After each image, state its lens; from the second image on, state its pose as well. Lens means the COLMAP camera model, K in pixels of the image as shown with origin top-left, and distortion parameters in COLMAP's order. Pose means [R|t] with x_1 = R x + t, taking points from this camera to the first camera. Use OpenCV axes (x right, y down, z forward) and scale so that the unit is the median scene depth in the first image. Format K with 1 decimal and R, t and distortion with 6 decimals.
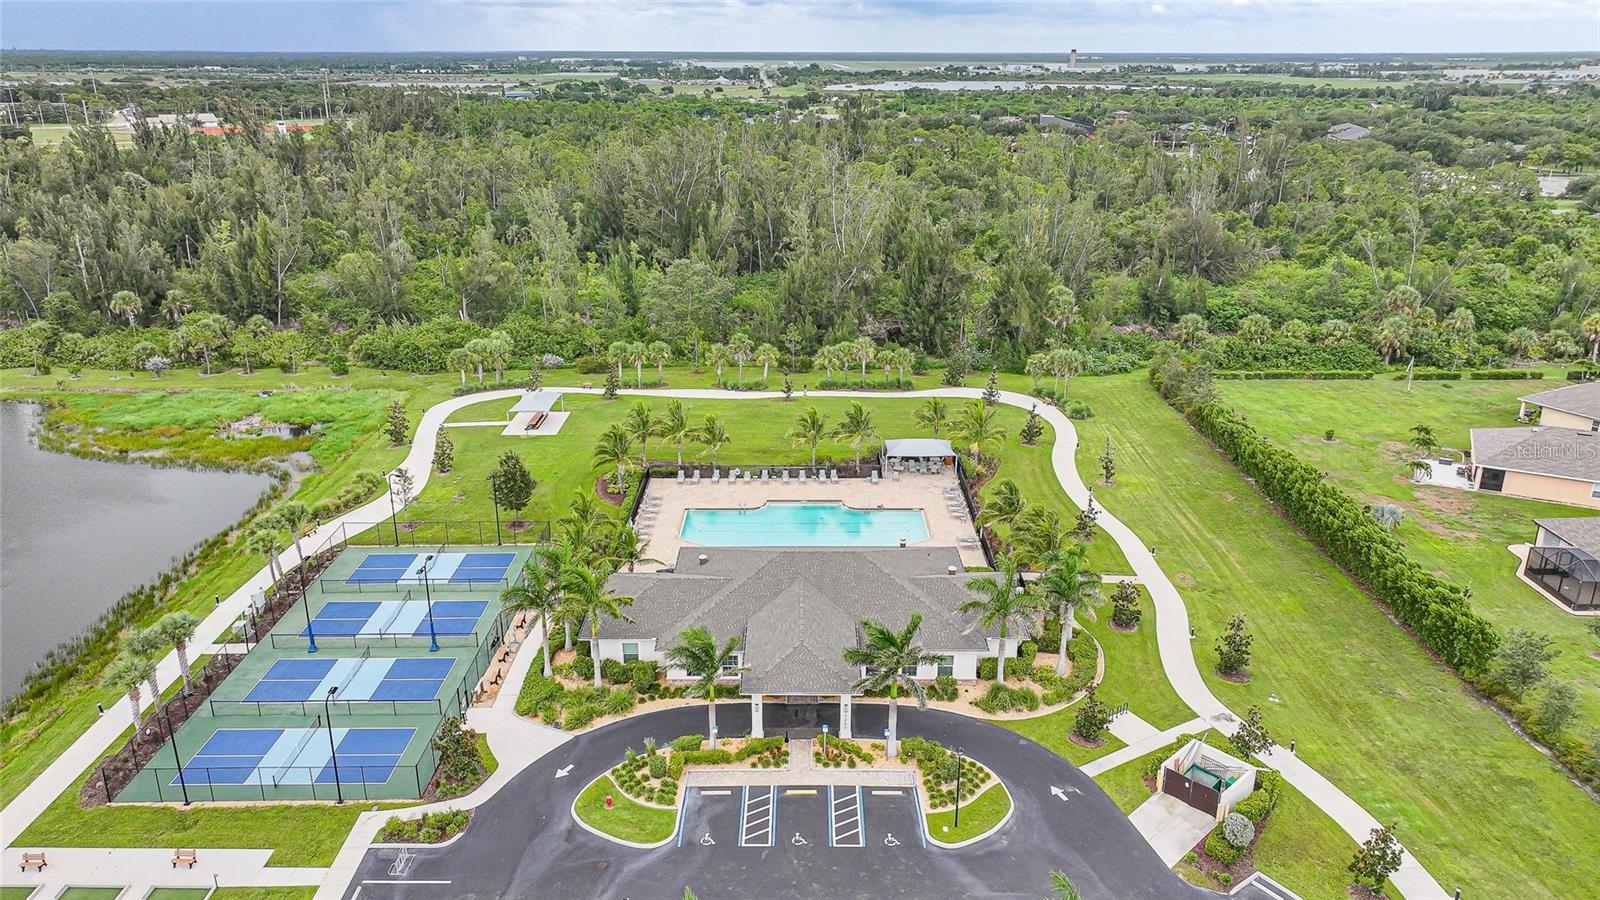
lens RADIAL K [[1118.4, 0, 800.0], [0, 1118.4, 450.0], [0, 0, 1]] dist [0.005926, 0.001687]
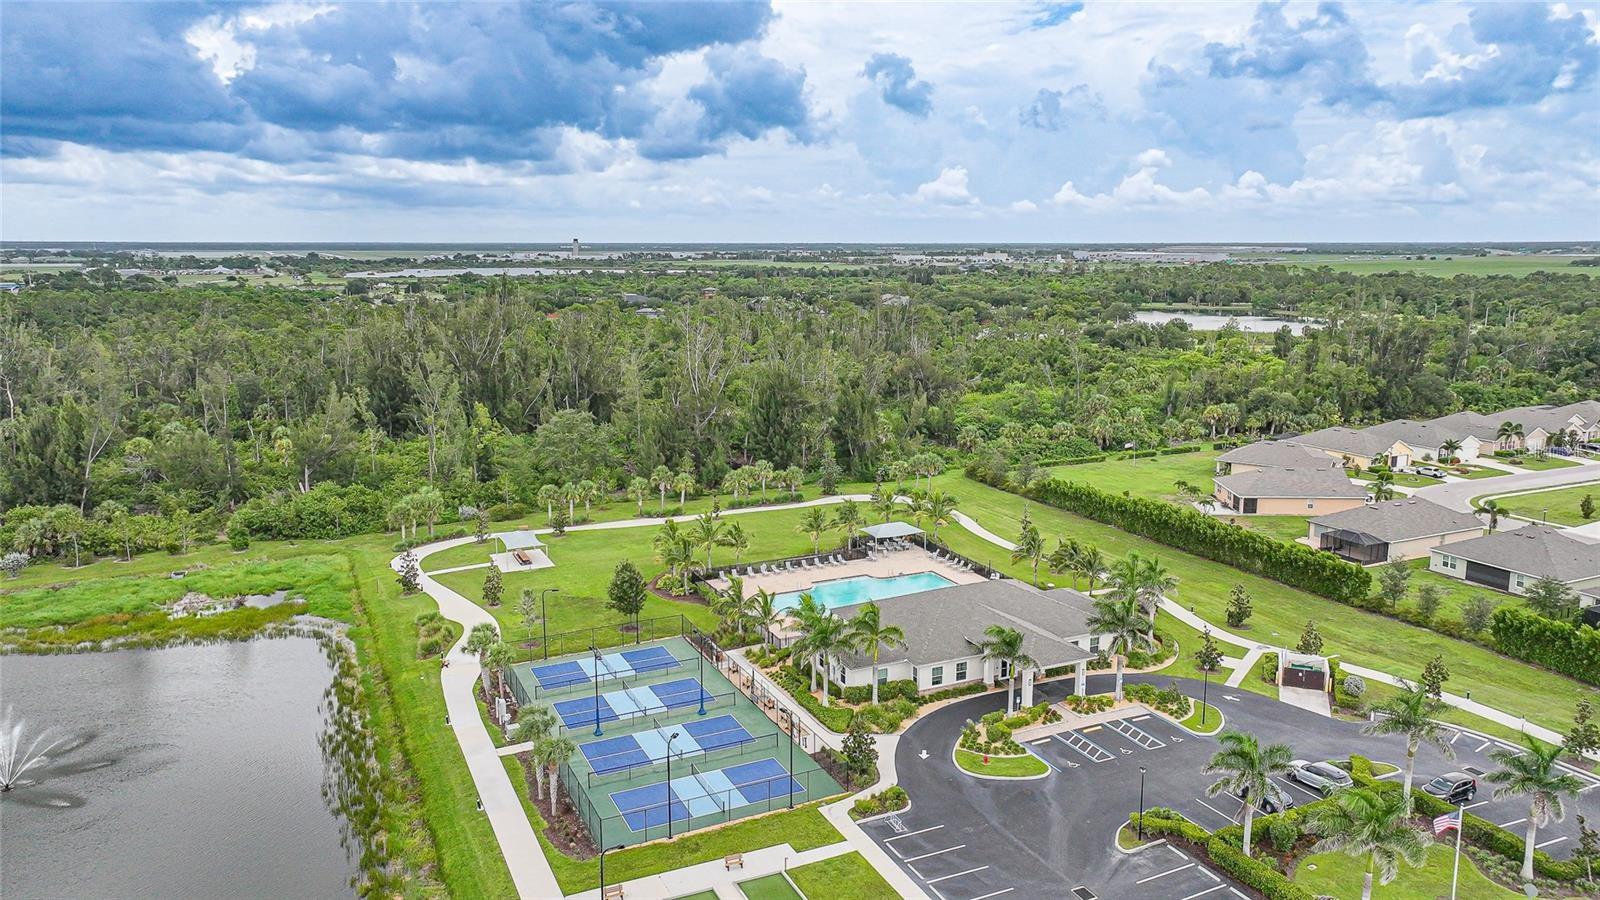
lens RADIAL K [[1118.4, 0, 800.0], [0, 1118.4, 450.0], [0, 0, 1]] dist [0.005926, 0.001687]
pose [[0.903787, -0.079428, 0.420548, -0.509256], [0.144679, 0.981481, -0.125555, 0.052257], [-0.402787, 0.174319, 0.898541, -0.087196]]
